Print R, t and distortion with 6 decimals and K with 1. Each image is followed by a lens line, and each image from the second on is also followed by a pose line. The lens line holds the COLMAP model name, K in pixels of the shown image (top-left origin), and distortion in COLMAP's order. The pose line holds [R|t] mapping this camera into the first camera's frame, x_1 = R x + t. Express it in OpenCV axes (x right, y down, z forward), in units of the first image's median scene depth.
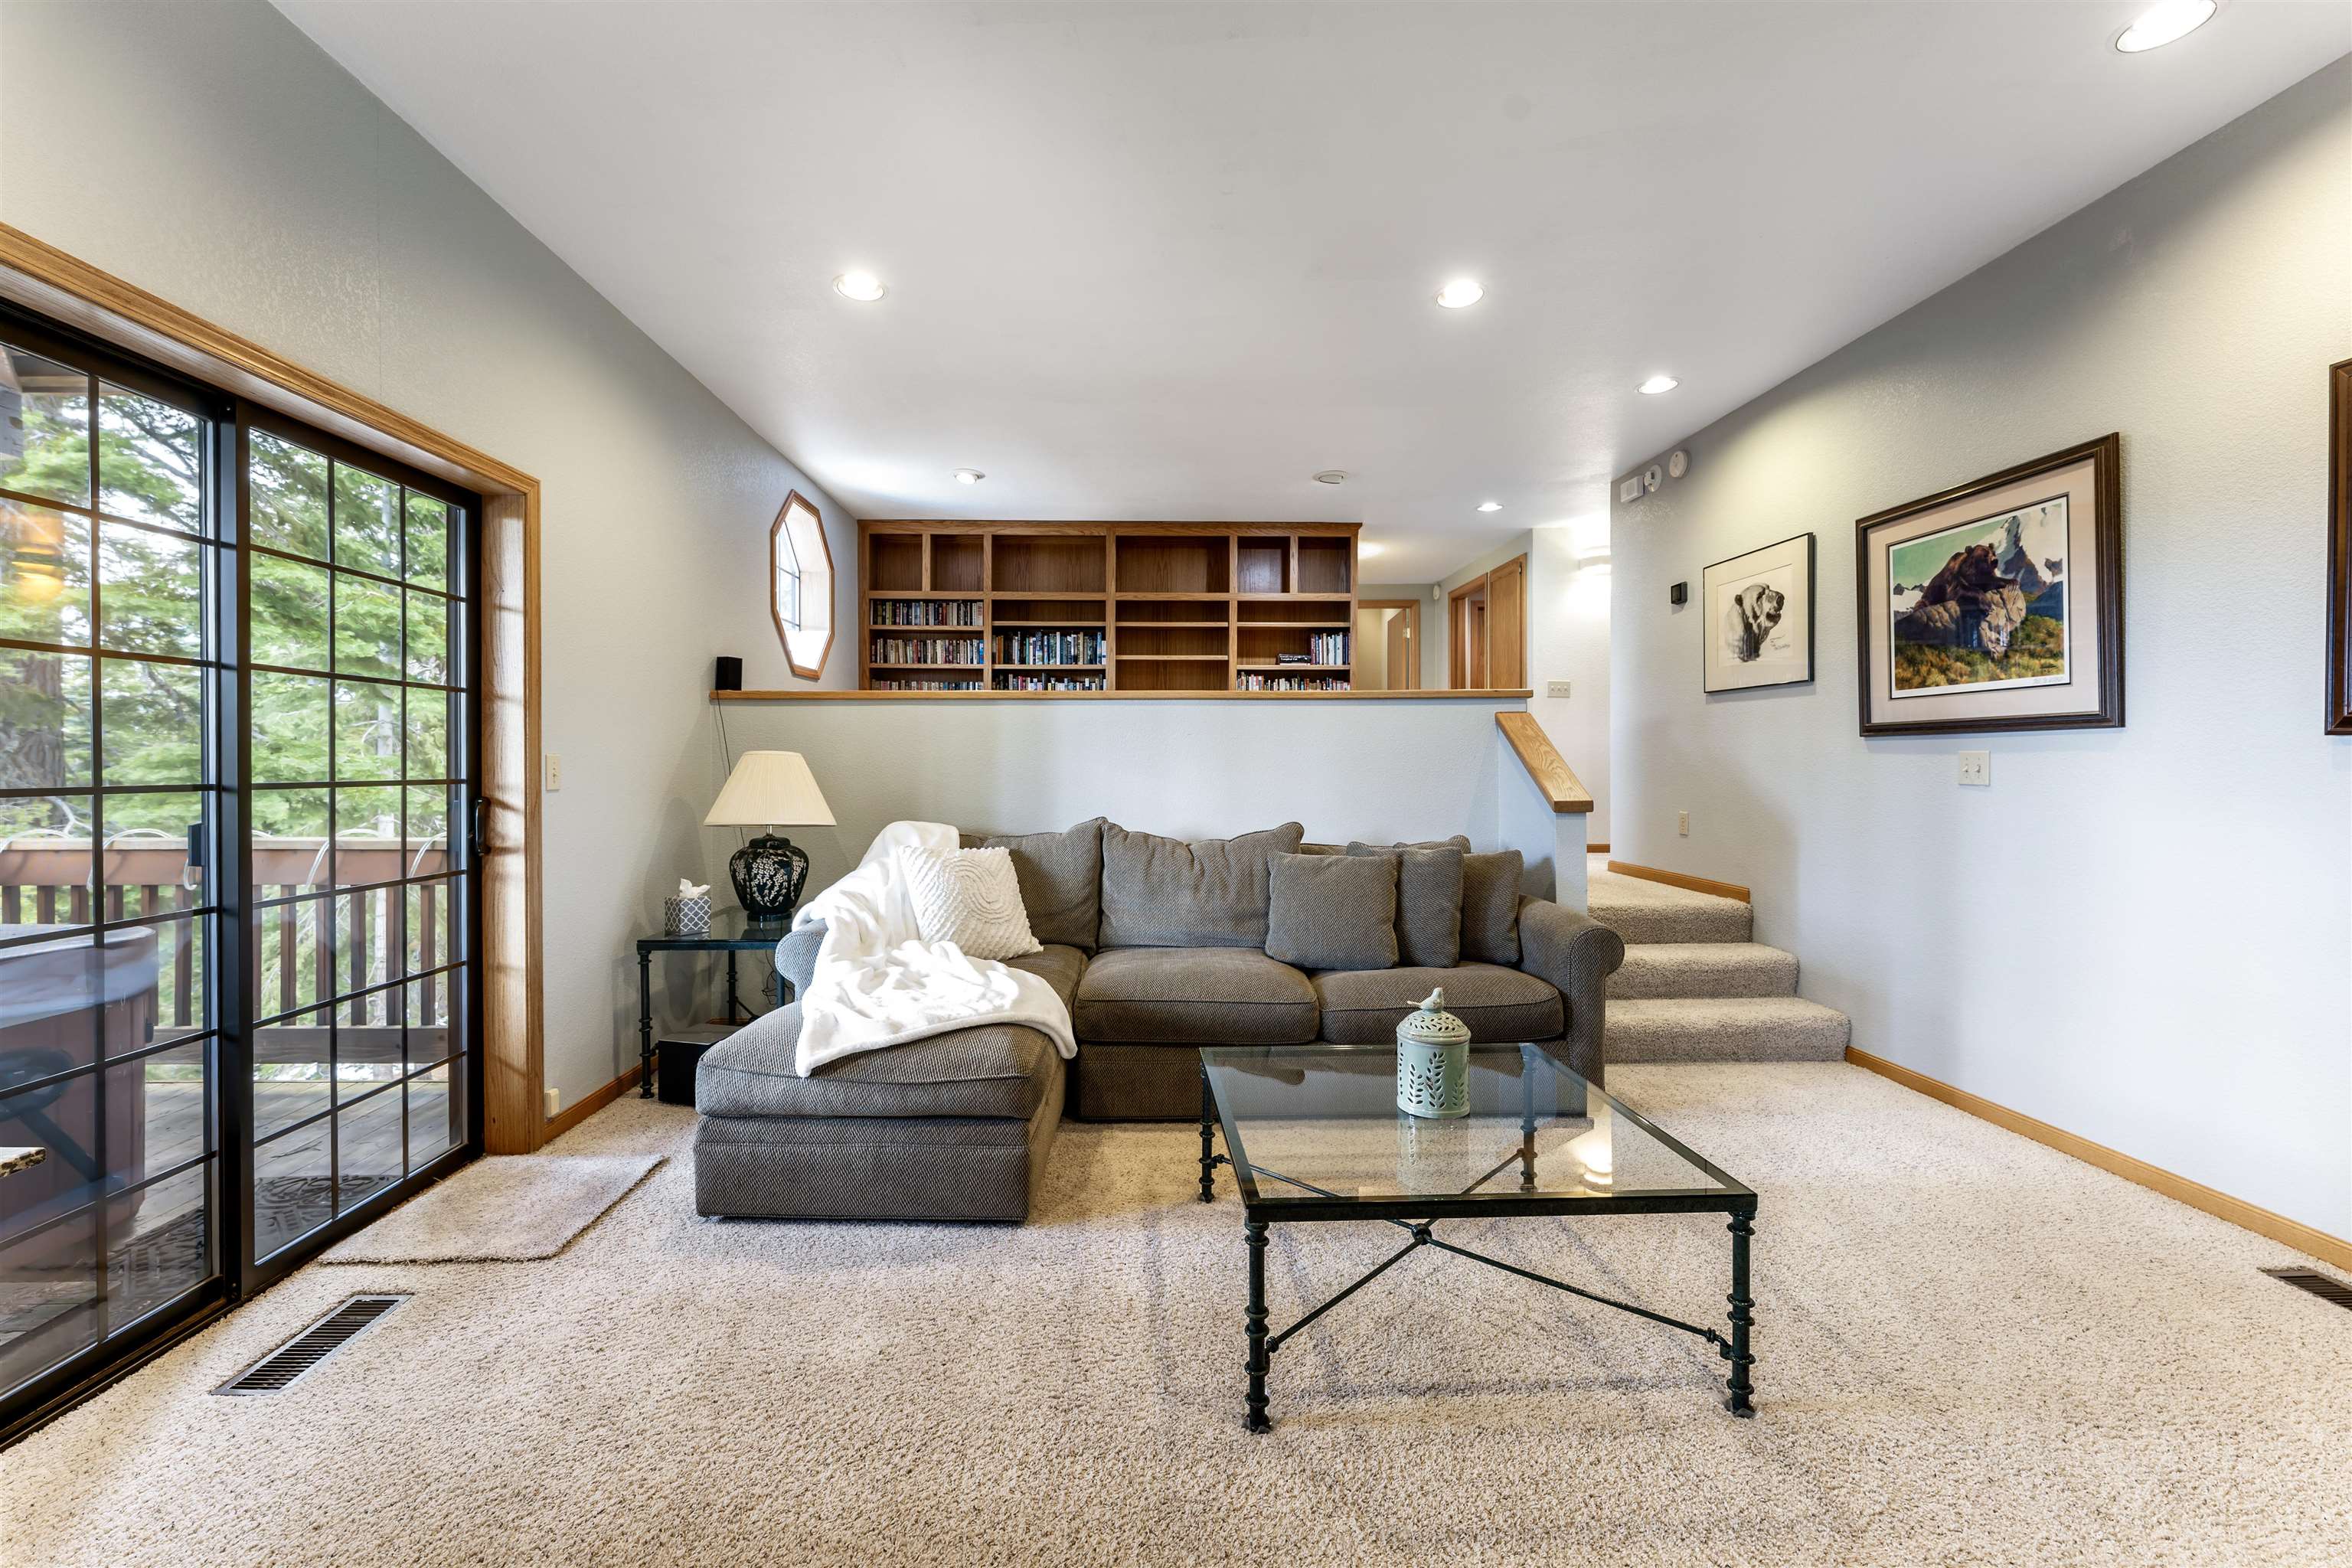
lens RADIAL K [[956.2, 0, 1154.1], [0, 956.2, 761.4], [0, 0, 1]] dist [-0.001451, -0.000251]
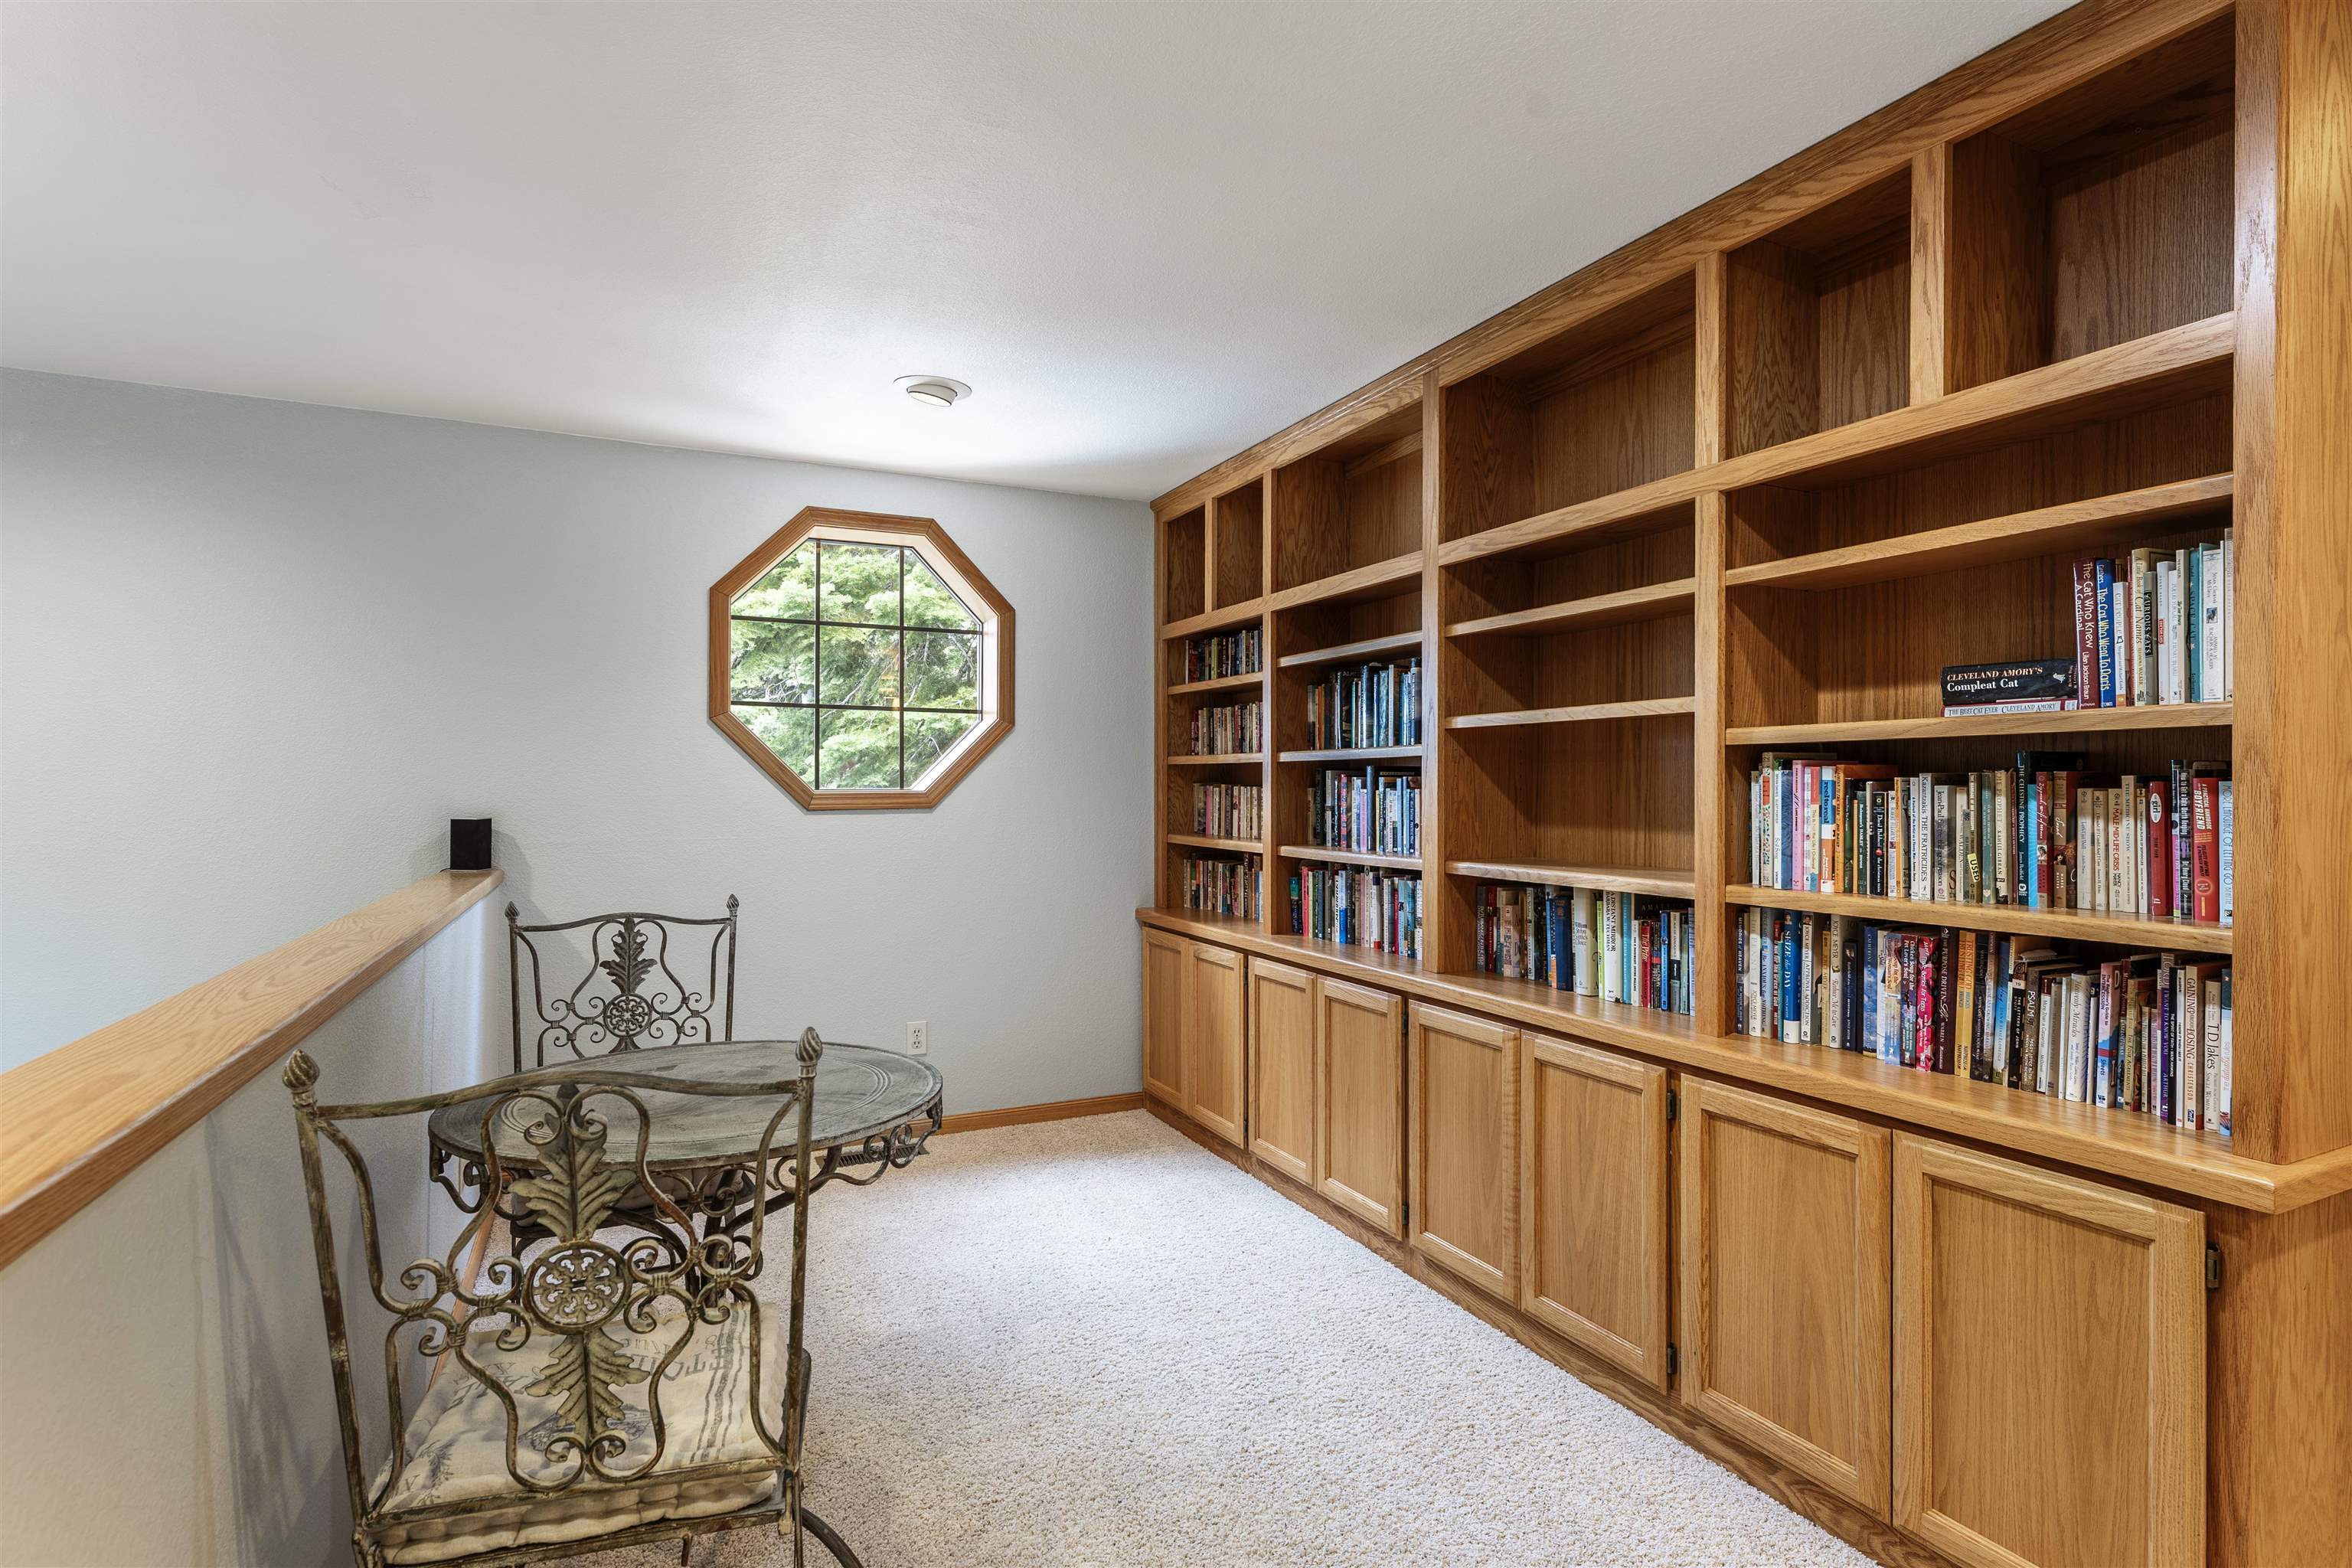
lens RADIAL K [[1185.1, 0, 1210.8], [0, 1185.1, 786.2], [0, 0, 1]] dist [-0.001903, -0.000375]
pose [[0.405581, 0.002394, -0.914056, 0.449133], [0.000464, 0.999996, 0.002826, -0.115309], [0.914059, -0.001570, 0.405578, 0.983670]]
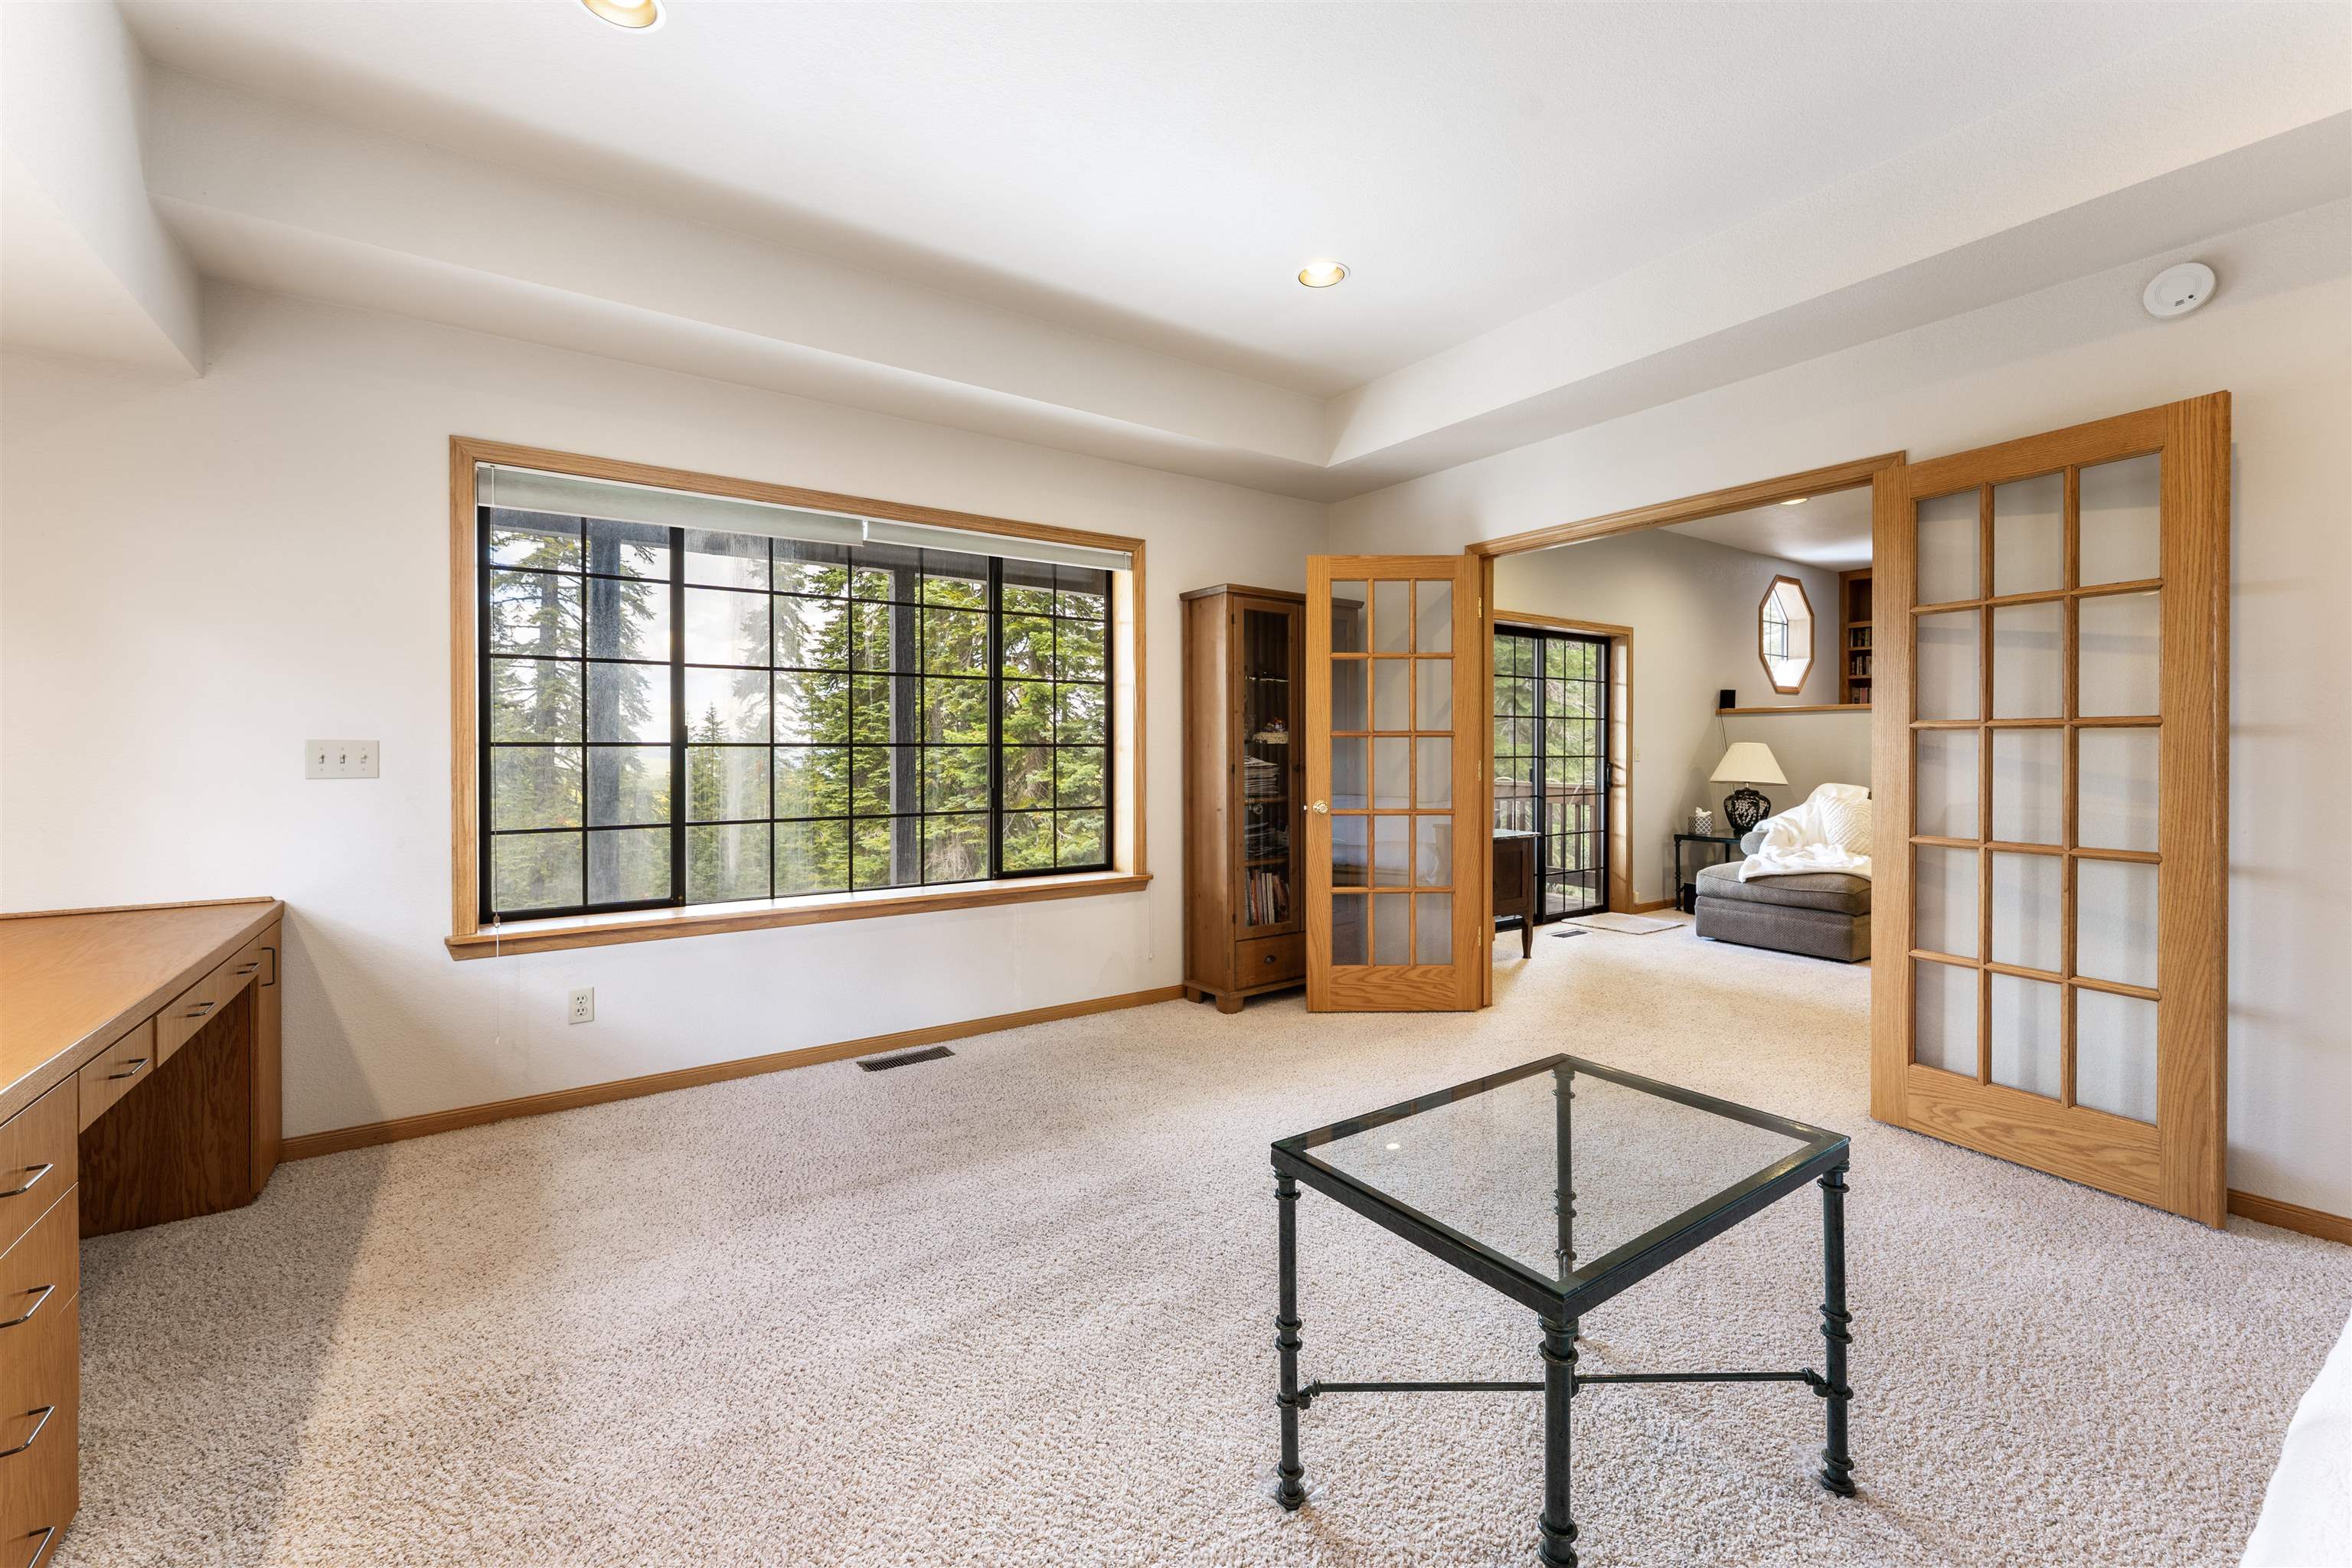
lens RADIAL K [[956.2, 0, 1154.1], [0, 956.2, 761.4], [0, 0, 1]] dist [-0.001451, -0.000251]
pose [[0.537121, 0.010921, -0.843434, 0.424803], [0.002006, 0.999897, 0.014225, -0.002425], [0.843503, -0.009332, 0.537044, -0.753237]]
